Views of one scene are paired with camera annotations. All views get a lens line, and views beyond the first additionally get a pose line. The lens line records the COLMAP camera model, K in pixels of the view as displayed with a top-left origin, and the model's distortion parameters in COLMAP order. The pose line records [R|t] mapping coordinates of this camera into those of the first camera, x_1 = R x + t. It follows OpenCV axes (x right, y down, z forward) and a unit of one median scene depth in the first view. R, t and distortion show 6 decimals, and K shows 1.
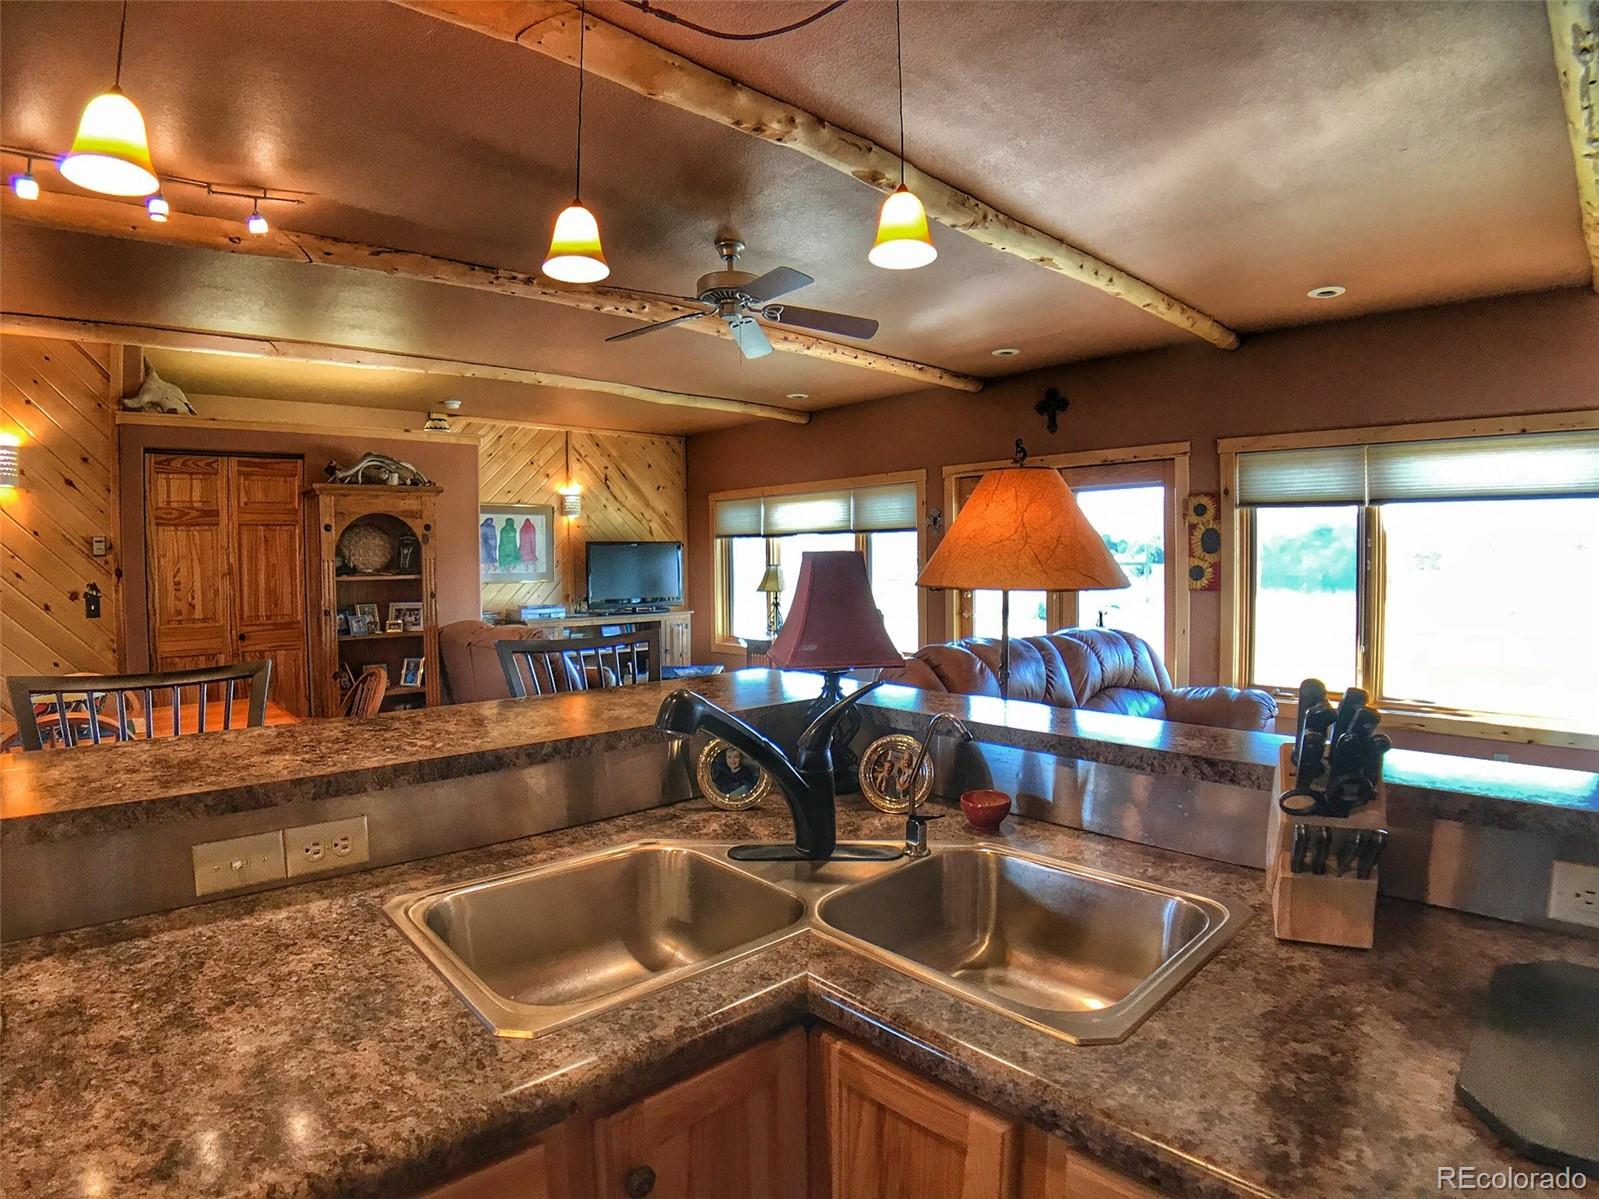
lens RADIAL K [[846.1, 0, 803.1], [0, 846.1, 593.9], [0, 0, 1]] dist [-0.138961, 0.023955]
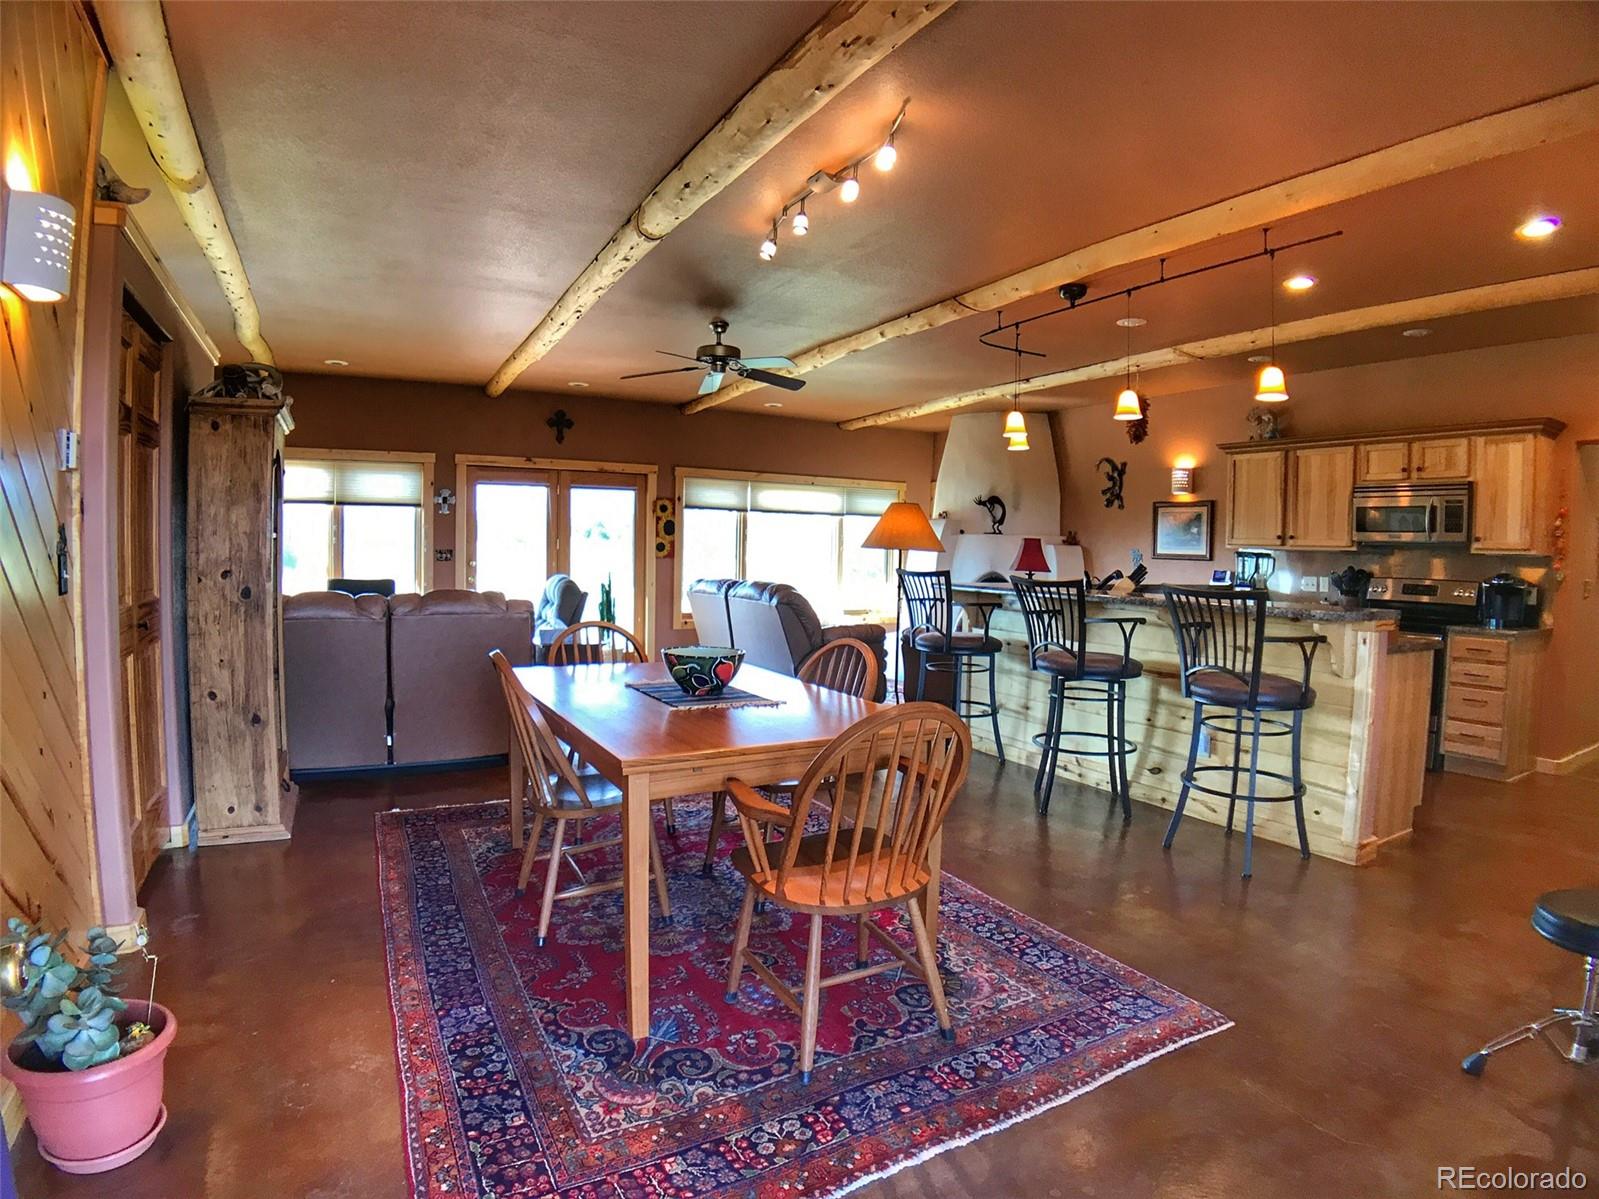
lens RADIAL K [[846.1, 0, 803.1], [0, 846.1, 593.9], [0, 0, 1]] dist [-0.138961, 0.023955]
pose [[0.233156, -0.038052, 0.971694, -1.143683], [0.016750, 0.999243, 0.035112, 0.013755], [-0.972295, 0.008089, 0.233617, 0.366155]]
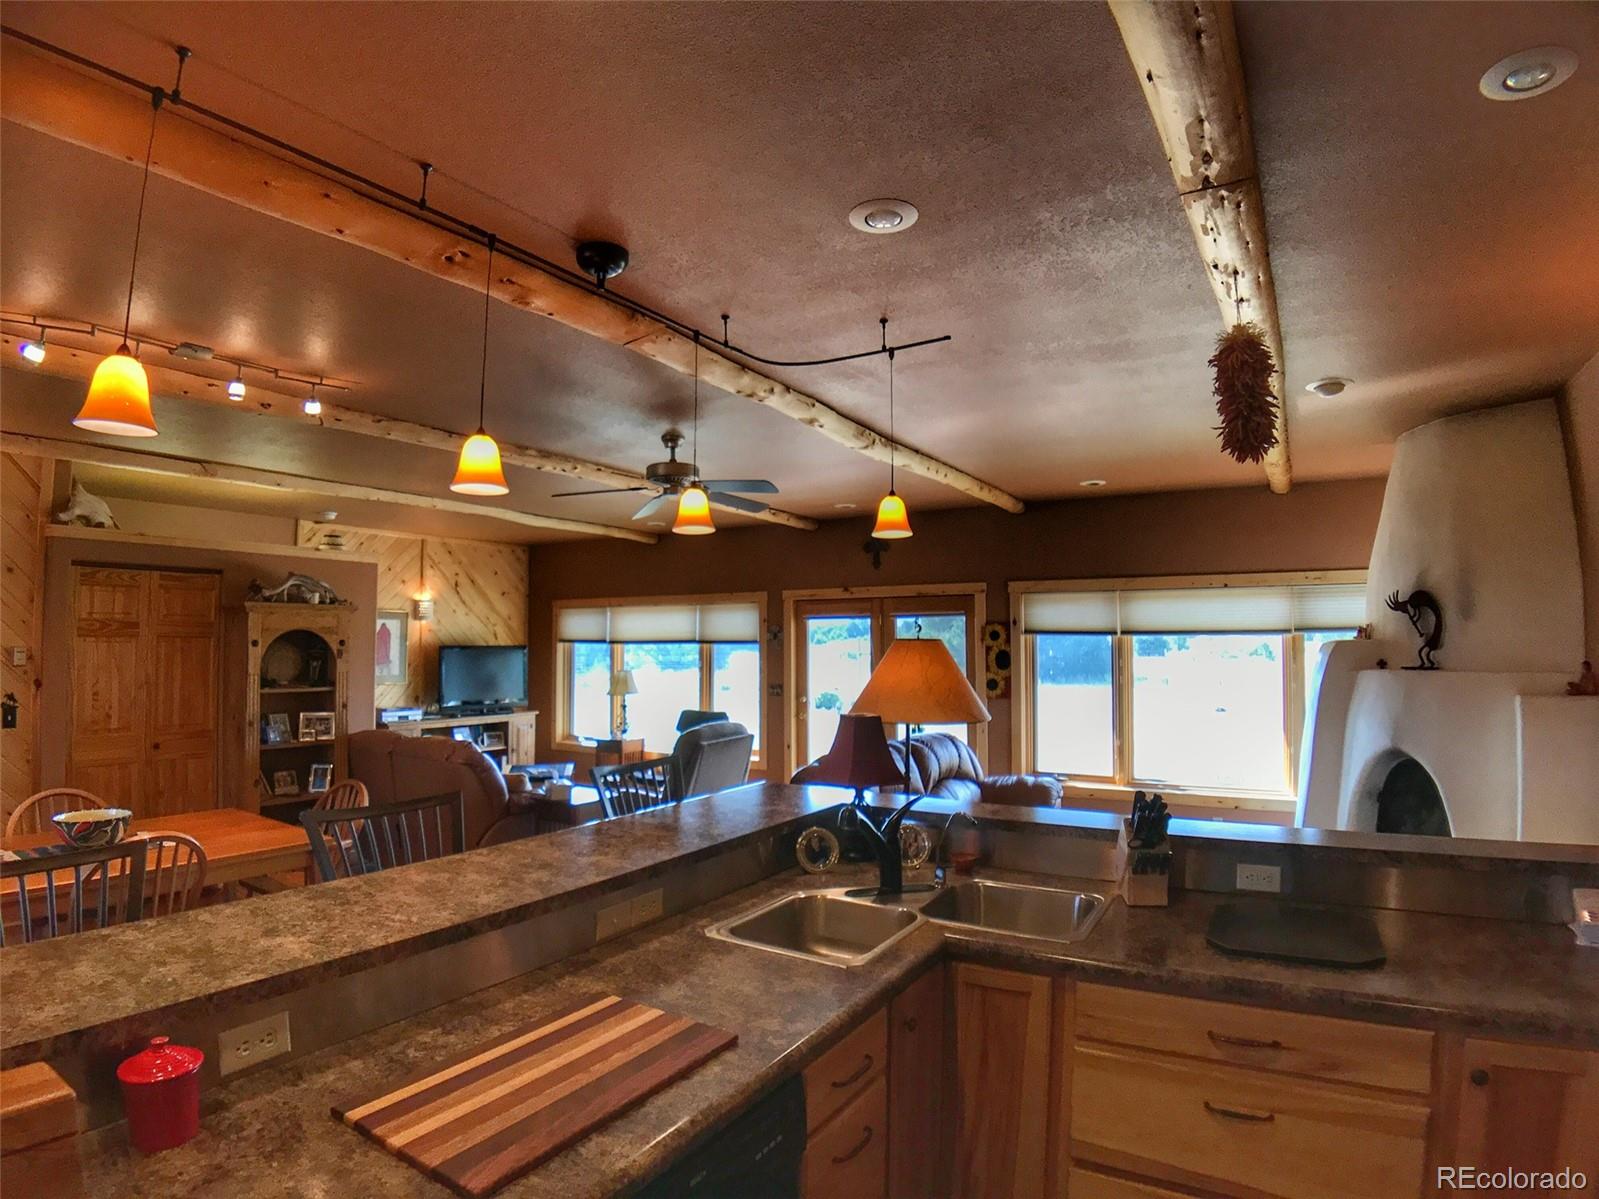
lens RADIAL K [[846.1, 0, 803.1], [0, 846.1, 593.9], [0, 0, 1]] dist [-0.138961, 0.023955]
pose [[0.961422, 0.025669, 0.273877, -0.176391], [0.001398, 0.995168, -0.098179, -0.041288], [-0.275074, 0.094774, 0.956740, -0.195000]]
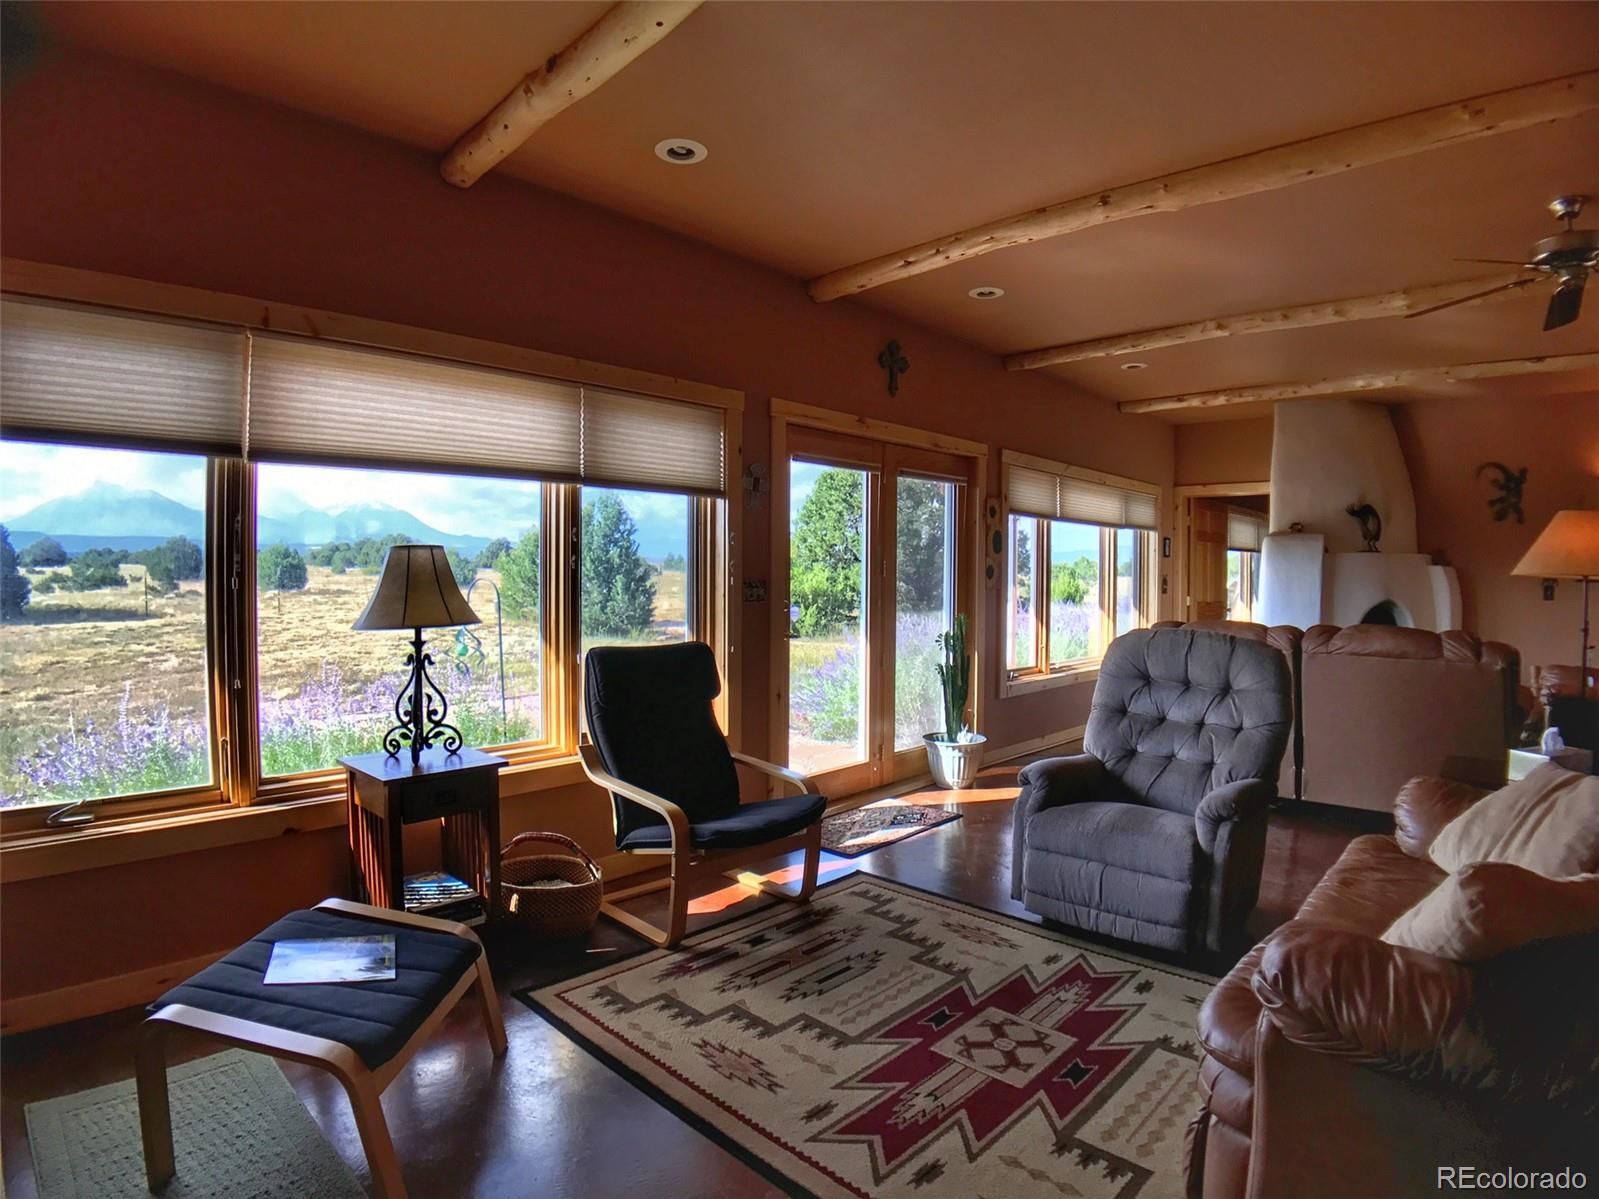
lens RADIAL K [[868.8, 0, 793.9], [0, 868.8, 592.3], [0, 0, 1]] dist [-0.146985, 0.029174]
pose [[-0.067418, -0.015439, 0.997605, -0.626240], [0.030277, 0.999388, 0.017513, -0.029053], [-0.997265, 0.031385, -0.066910, 1.413272]]
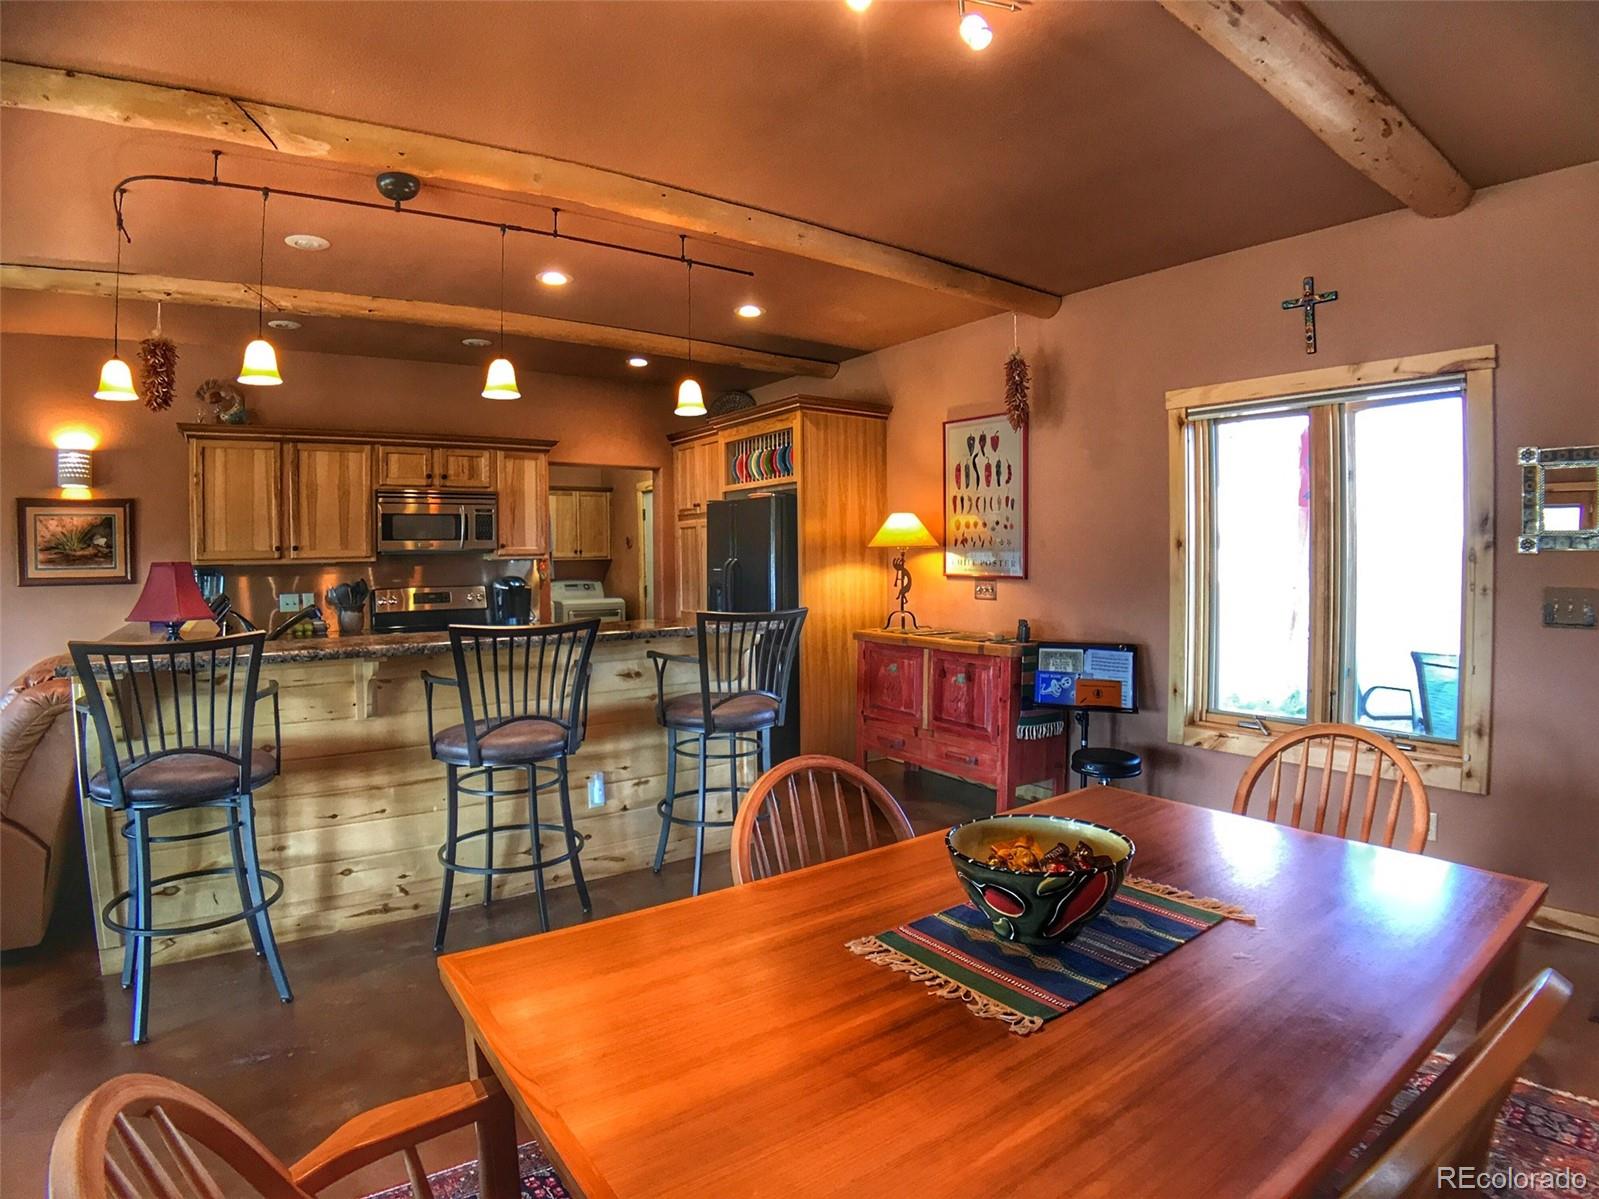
lens RADIAL K [[846.1, 0, 803.1], [0, 846.1, 593.9], [0, 0, 1]] dist [-0.138961, 0.023955]
pose [[-0.990204, 0.013445, 0.138976, -0.544411], [0.025392, 0.996096, 0.084548, -0.028393], [-0.137297, 0.087249, -0.986680, 0.835290]]
